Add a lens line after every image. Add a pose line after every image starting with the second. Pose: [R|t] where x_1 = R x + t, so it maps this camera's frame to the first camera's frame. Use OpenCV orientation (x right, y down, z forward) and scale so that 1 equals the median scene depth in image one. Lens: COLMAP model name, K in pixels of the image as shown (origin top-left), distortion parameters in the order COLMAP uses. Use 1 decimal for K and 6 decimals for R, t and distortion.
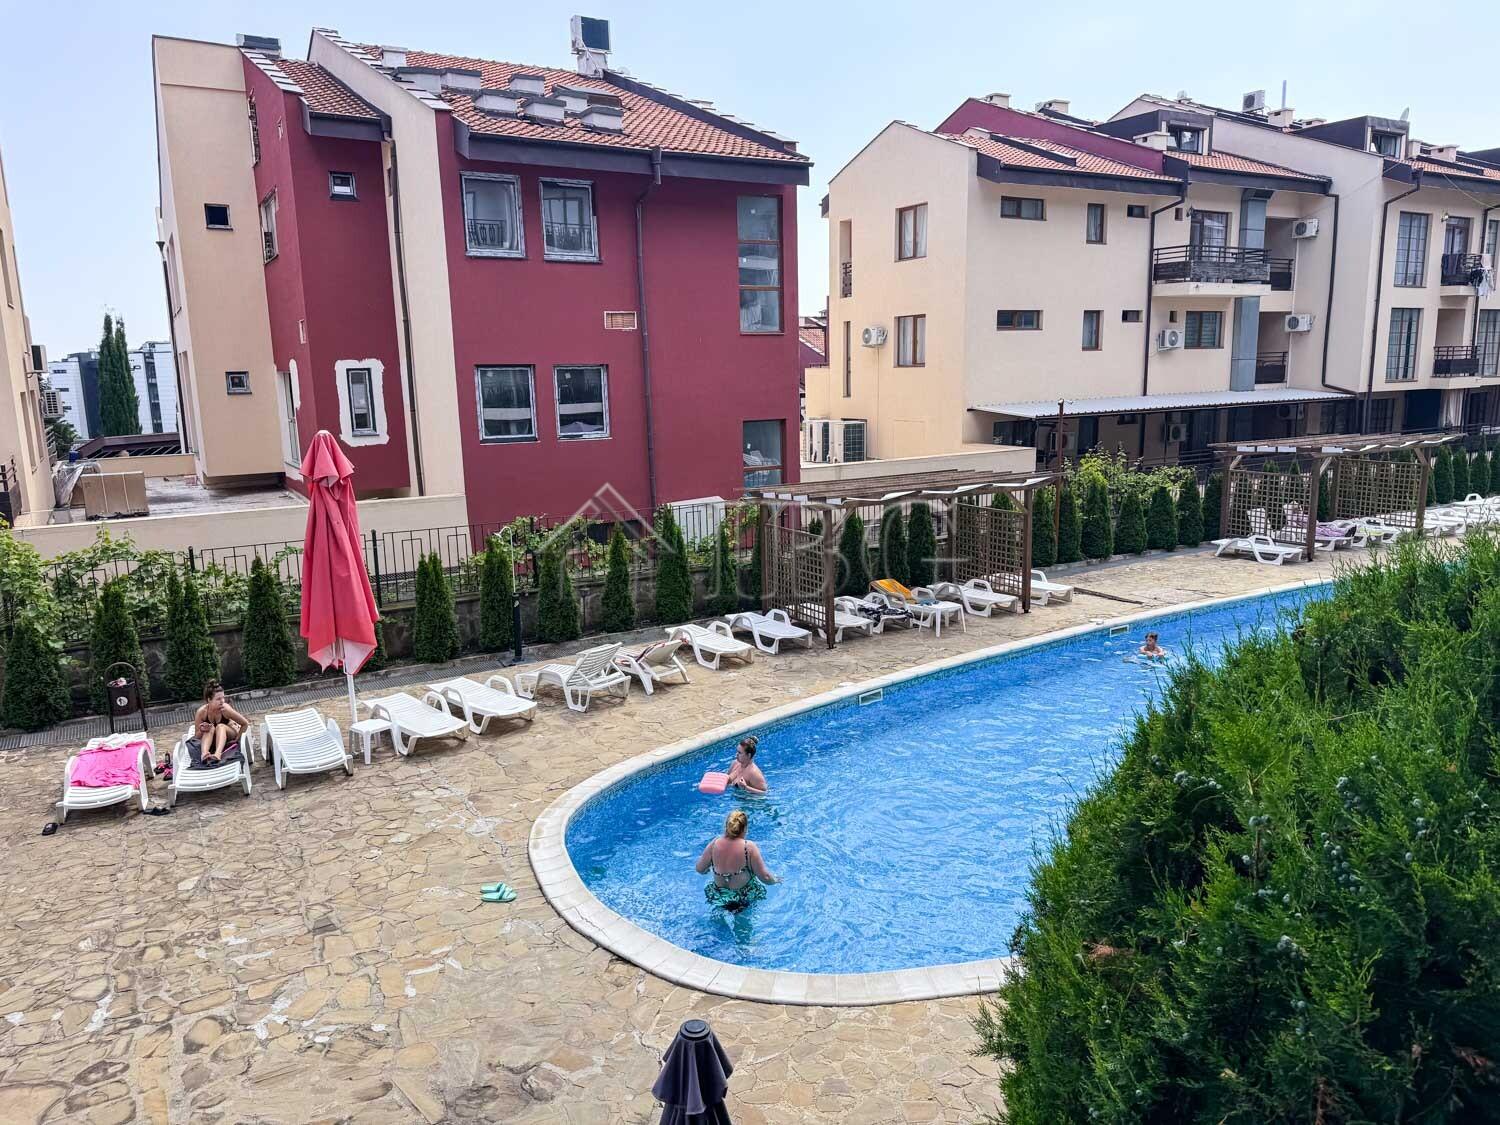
lens RADIAL K [[1047.6, 0, 755.6], [0, 1047.6, 562.8], [0, 0, 1]] dist [0.044402, -0.052245]
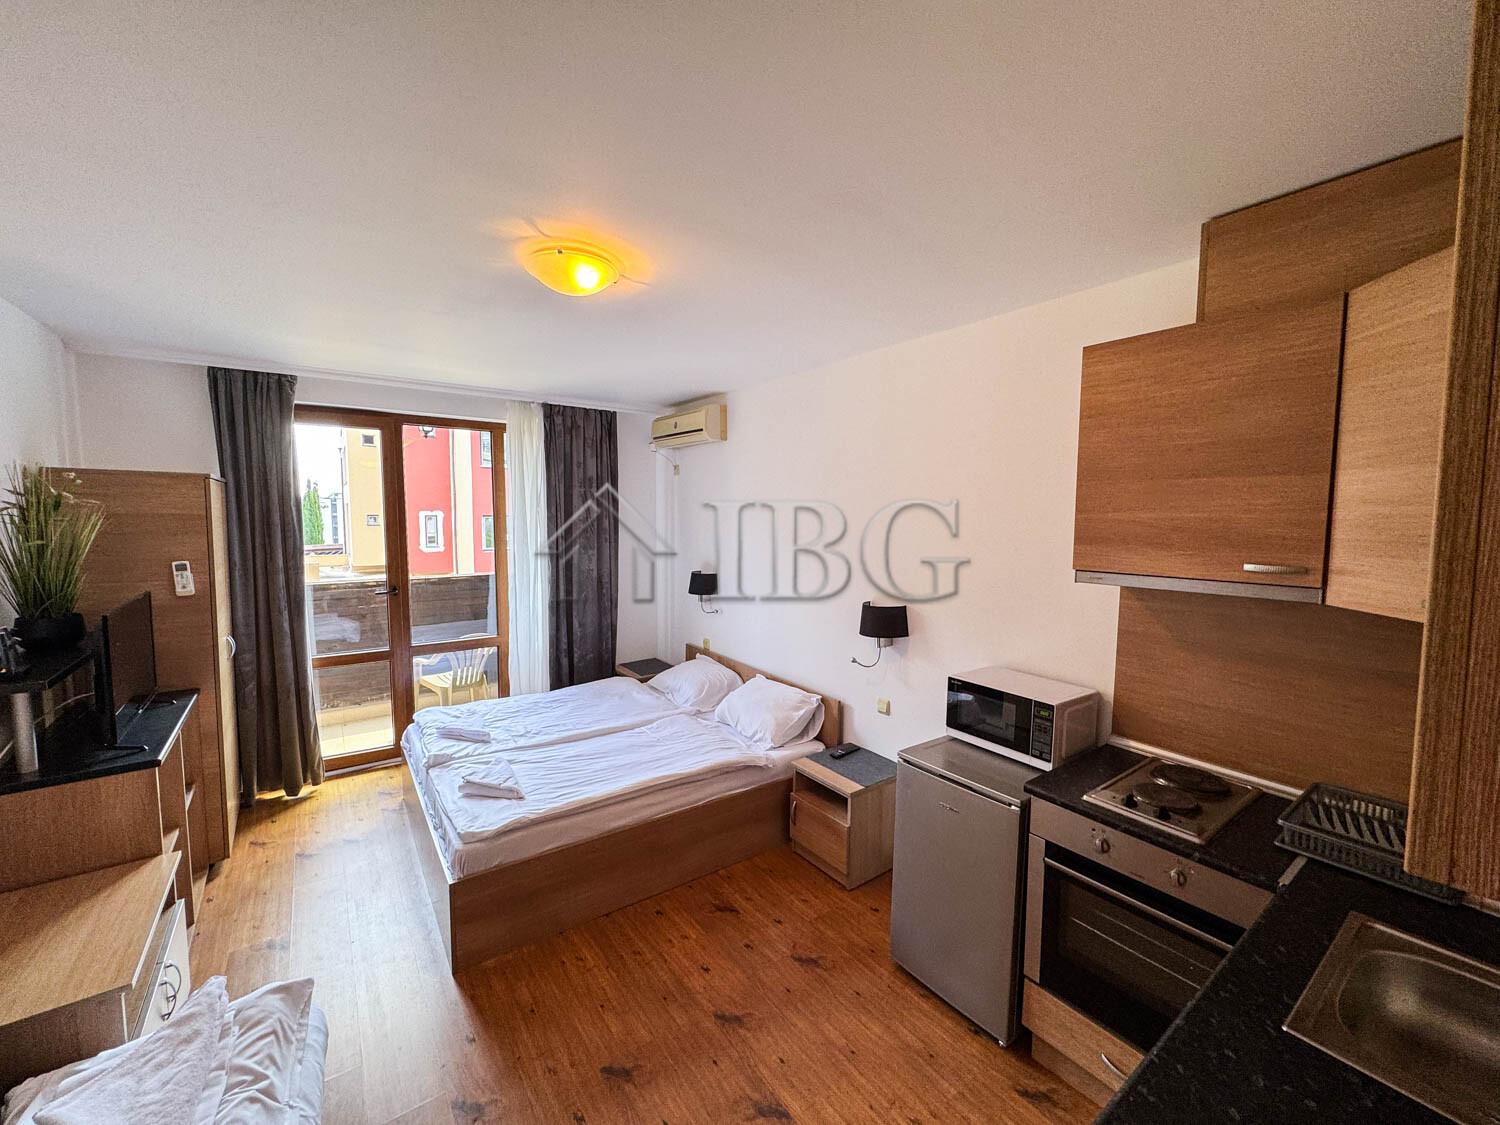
lens RADIAL K [[597.5, 0, 751.3], [0, 597.5, 559.7], [0, 0, 1]] dist [-0.004905, 0.001135]
pose [[0.995240, 0.014318, 0.096394, 0.187958], [-0.004031, 0.994349, -0.106084, 0.034472], [-0.097369, 0.105191, 0.989674, -0.292045]]
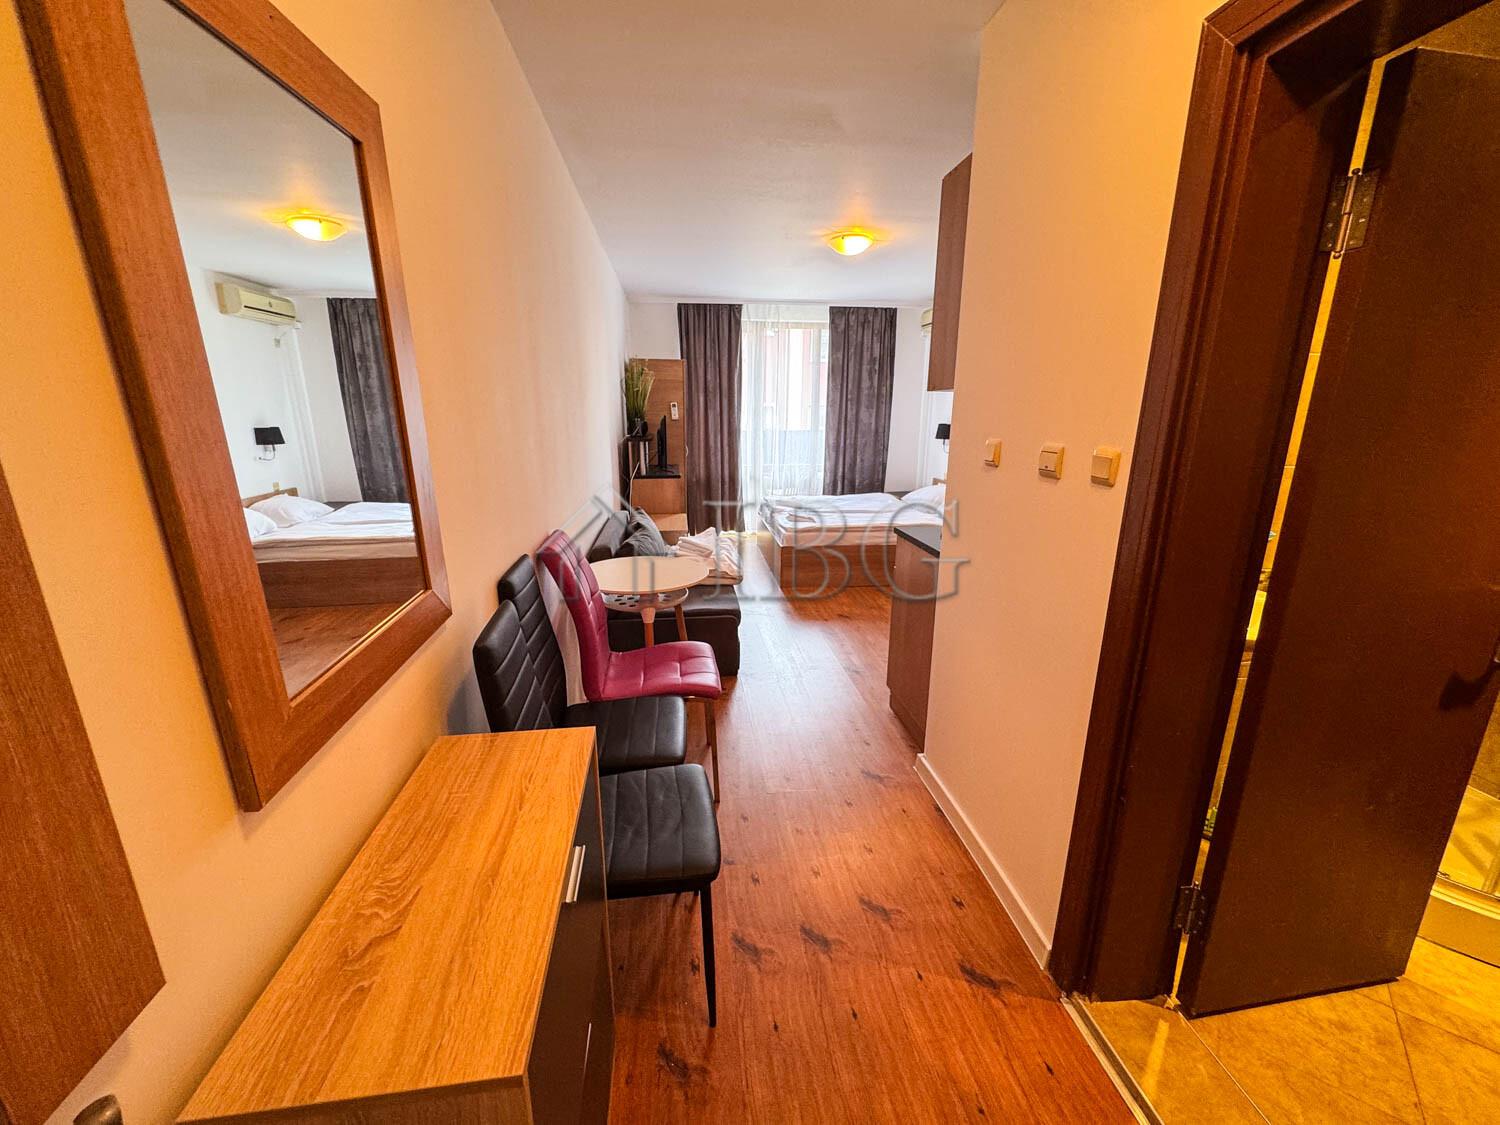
lens RADIAL K [[597.5, 0, 753.6], [0, 597.5, 565.9], [0, 0, 1]] dist [-0.004905, 0.001135]
pose [[0.914191, 0.120358, -0.387000, 0.421809], [-0.090465, 0.991394, 0.094624, 0.229438], [0.395058, -0.051494, 0.917212, -0.907757]]
